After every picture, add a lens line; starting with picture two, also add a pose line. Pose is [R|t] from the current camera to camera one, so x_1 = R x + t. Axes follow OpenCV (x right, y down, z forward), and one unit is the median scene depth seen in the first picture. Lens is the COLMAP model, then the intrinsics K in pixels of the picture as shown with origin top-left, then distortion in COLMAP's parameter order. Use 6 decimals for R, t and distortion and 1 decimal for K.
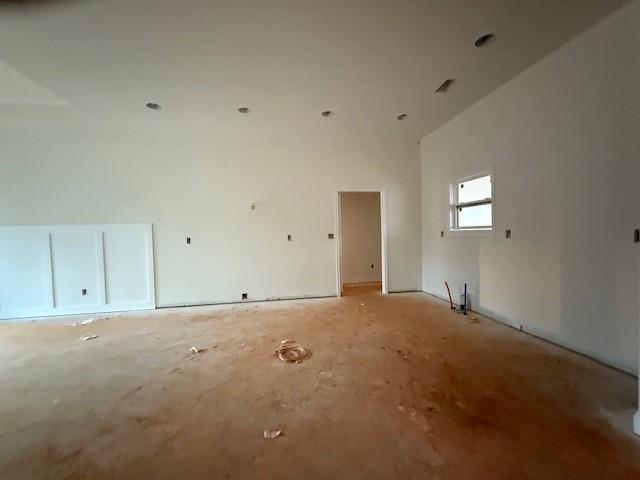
lens RADIAL K [[255.8, 0, 319.0], [0, 255.8, 238.6], [0, 0, 1]] dist [-0.001028, -0.000011]
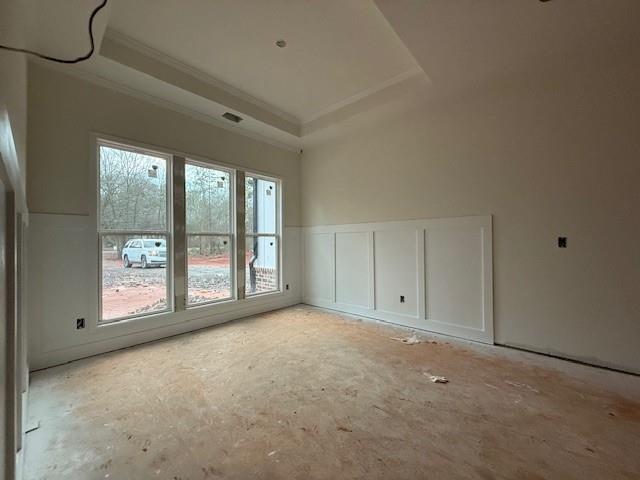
lens RADIAL K [[255.8, 0, 319.0], [0, 255.8, 238.6], [0, 0, 1]] dist [-0.001028, -0.000011]
pose [[0.635079, 0.017119, -0.772258, -0.482901], [-0.028237, 0.999601, -0.001063, 0.015644], [0.771931, 0.022481, 0.635309, 0.258741]]
